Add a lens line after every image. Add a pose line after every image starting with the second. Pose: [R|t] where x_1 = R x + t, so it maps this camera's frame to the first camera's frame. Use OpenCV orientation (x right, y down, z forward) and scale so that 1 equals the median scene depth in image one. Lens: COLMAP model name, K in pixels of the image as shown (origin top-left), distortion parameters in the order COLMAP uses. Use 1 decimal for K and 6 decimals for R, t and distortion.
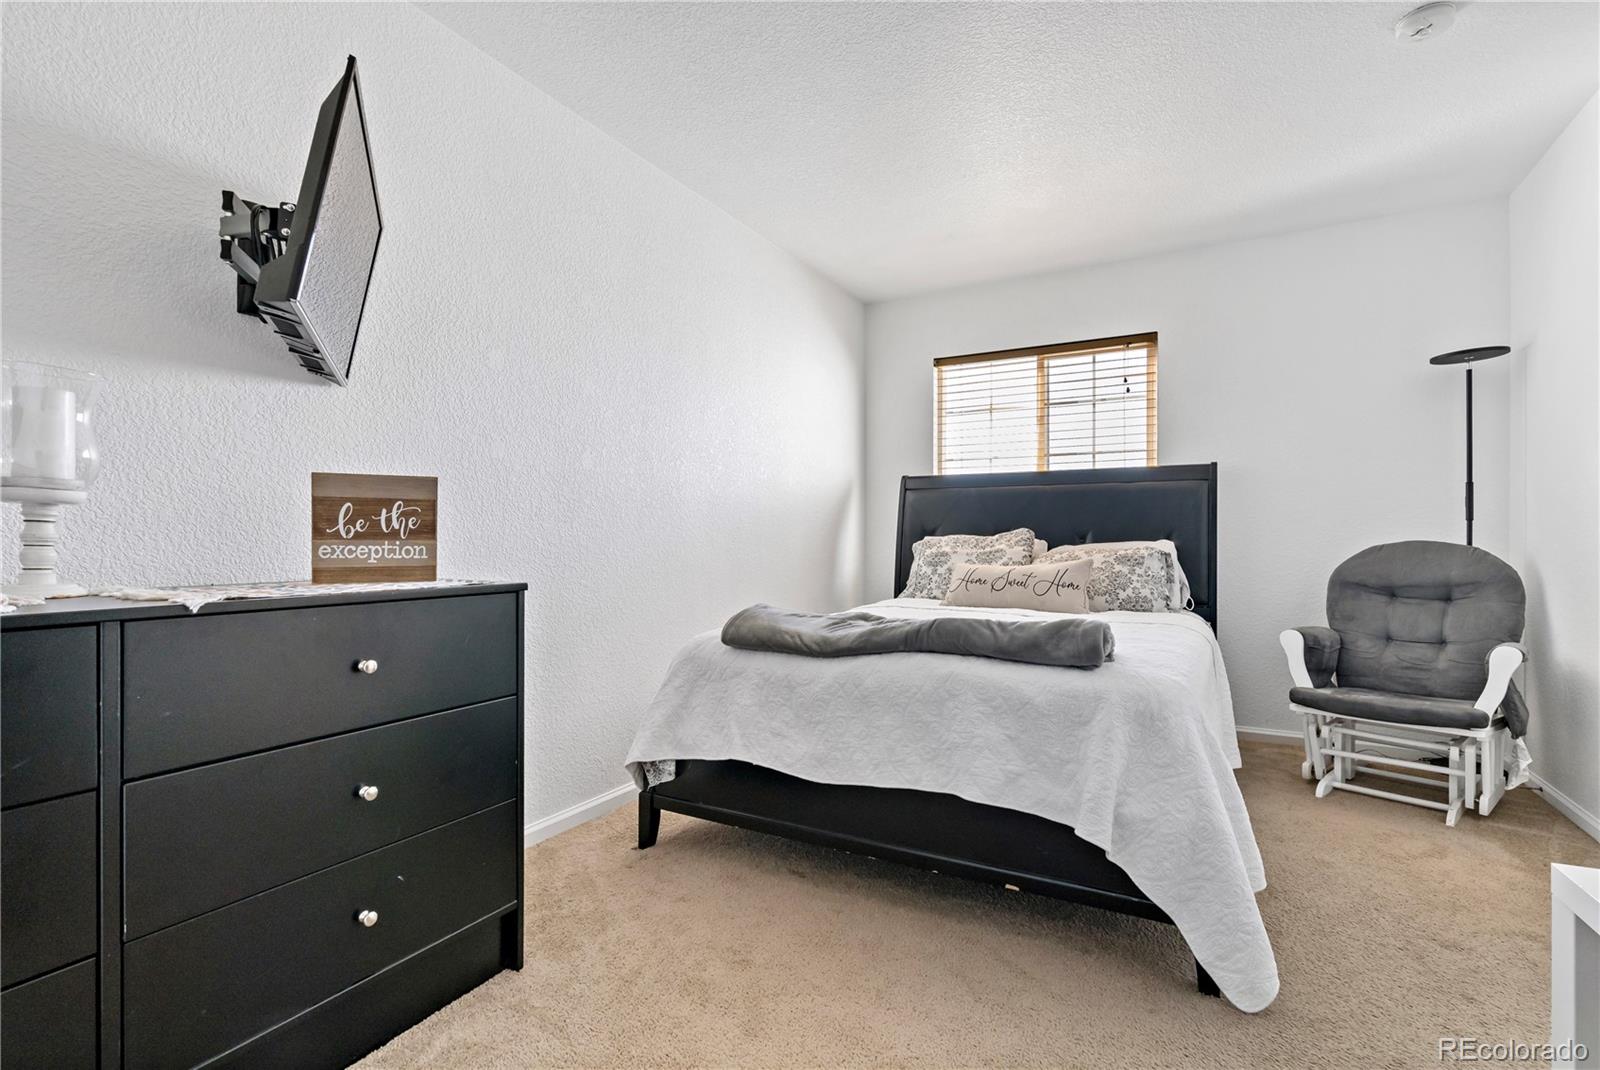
lens RADIAL K [[738.8, 0, 796.0], [0, 738.8, 533.9], [0, 0, 1]] dist [-0.016782, 0.008212]
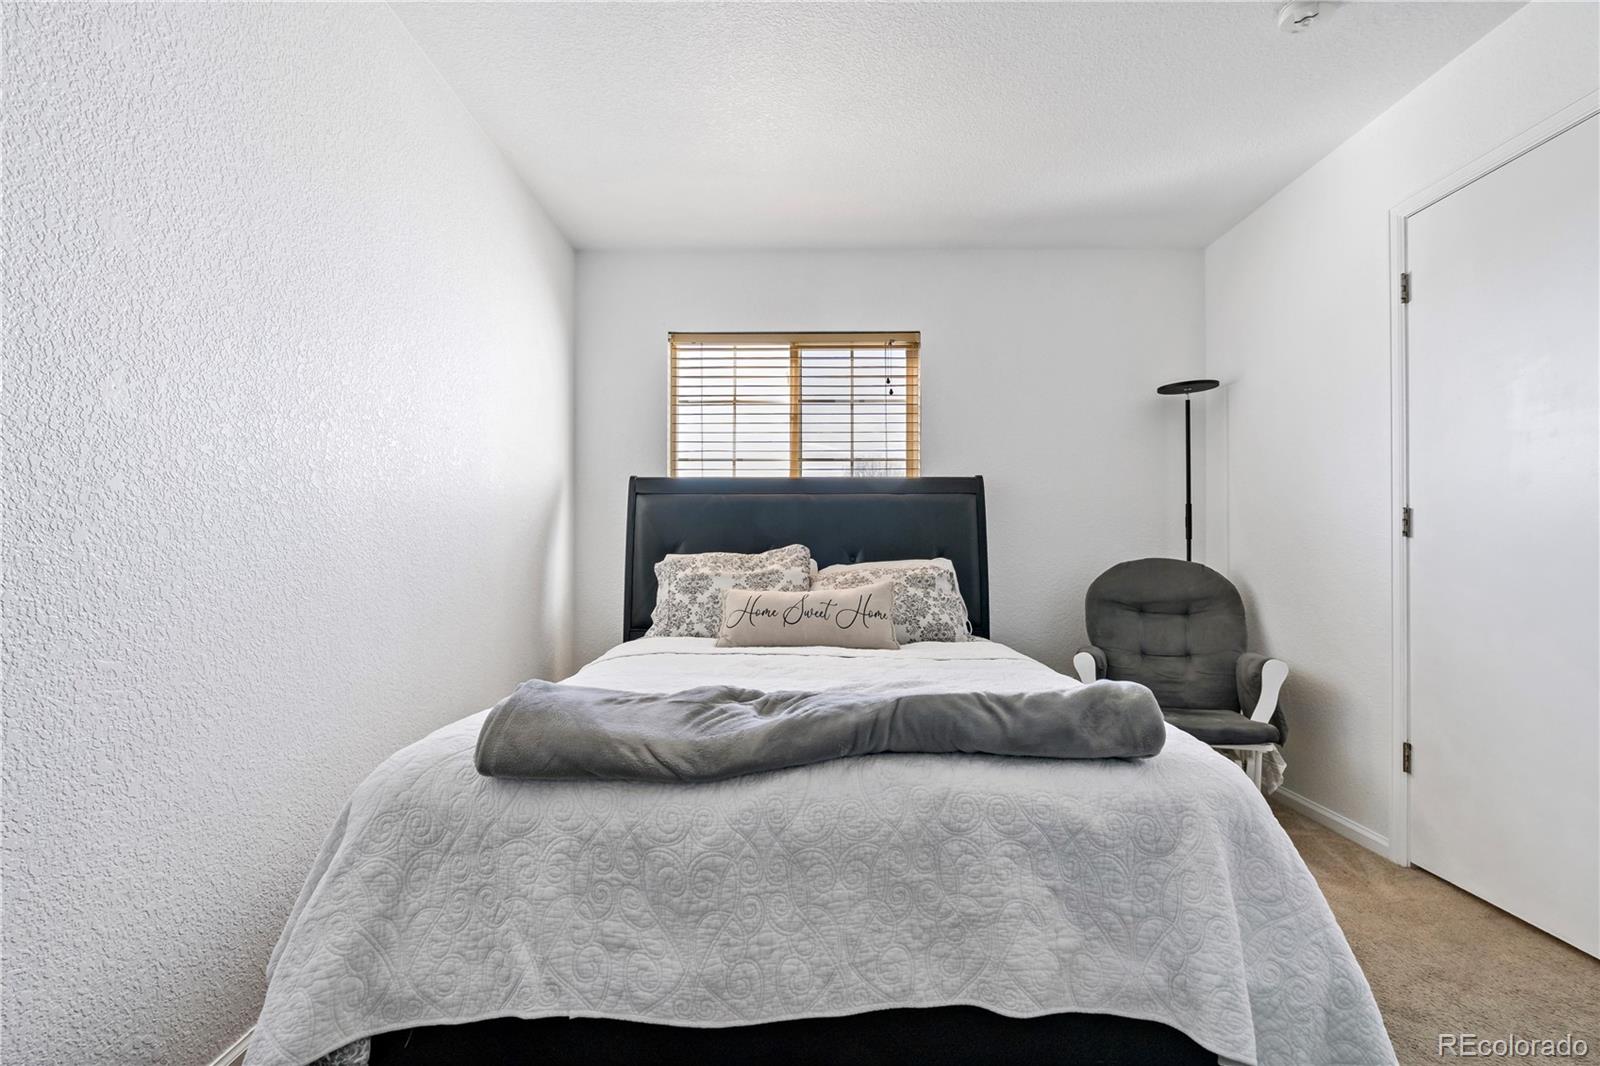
lens RADIAL K [[738.8, 0, 796.0], [0, 738.8, 531.9], [0, 0, 1]] dist [-0.016782, 0.008212]
pose [[0.869612, 0.011215, 0.493608, -0.108339], [-0.001580, 0.999800, -0.019933, -0.005482], [-0.493733, 0.016554, 0.869456, 0.302085]]
